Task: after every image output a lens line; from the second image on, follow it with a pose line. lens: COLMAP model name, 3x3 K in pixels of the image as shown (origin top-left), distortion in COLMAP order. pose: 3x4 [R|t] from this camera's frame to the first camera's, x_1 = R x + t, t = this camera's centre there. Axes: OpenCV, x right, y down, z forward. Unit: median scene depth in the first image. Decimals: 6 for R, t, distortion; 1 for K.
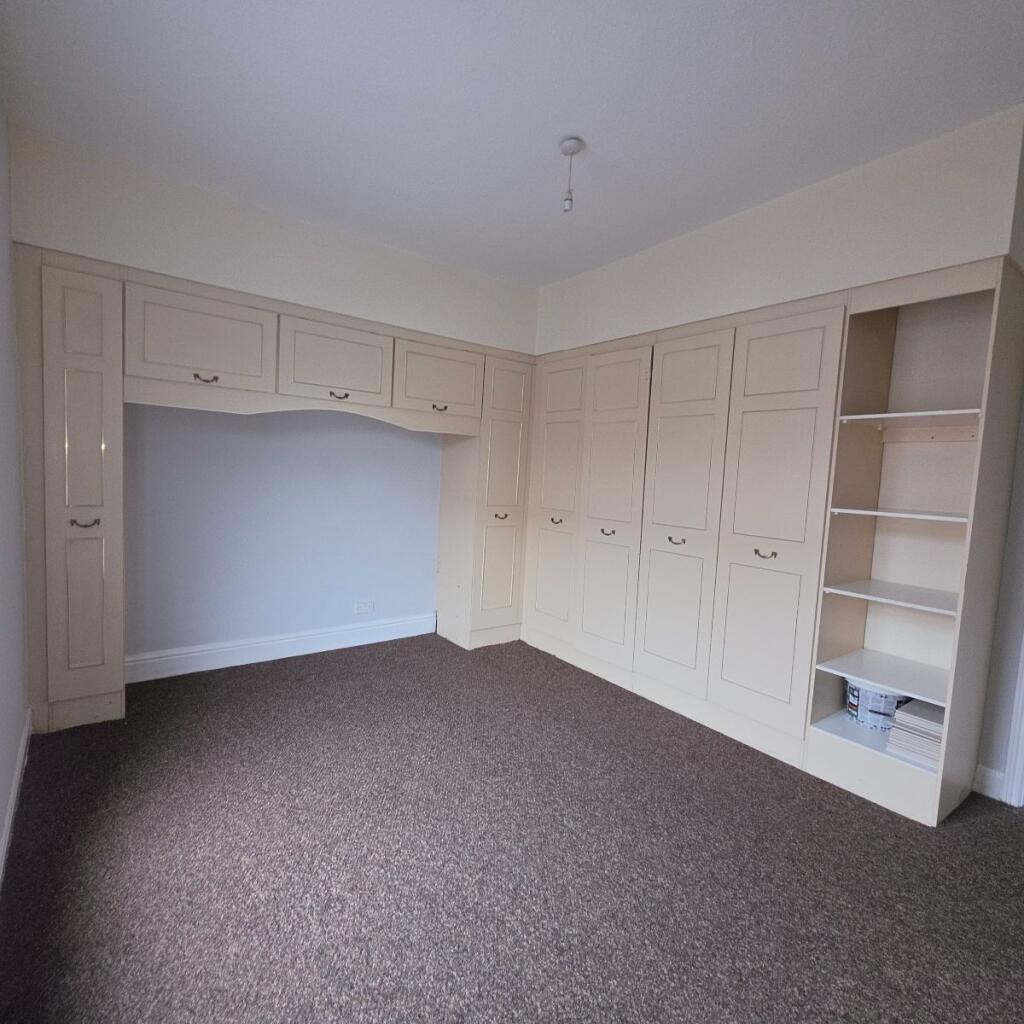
lens RADIAL K [[531.0, 0, 512.0], [0, 531.0, 512.0], [0, 0, 1]] dist [0.003434, 0.001477]
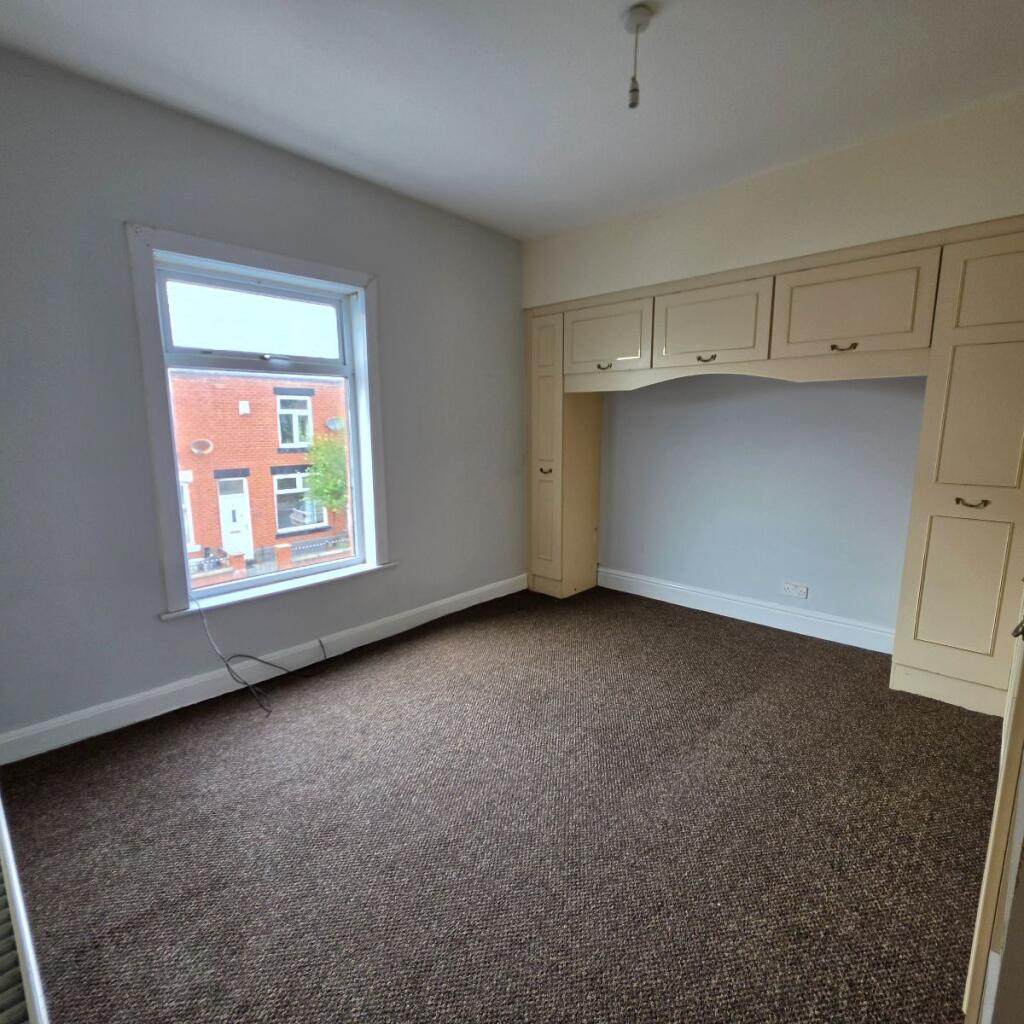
lens RADIAL K [[551.2, 0, 512.0], [0, 551.2, 512.0], [0, 0, 1]] dist [0.001833, 0.000266]
pose [[0.167891, 0.112000, -0.979423, 0.710872], [-0.063656, 0.992683, 0.102605, -0.017730], [0.983748, 0.045120, 0.173792, 0.512521]]
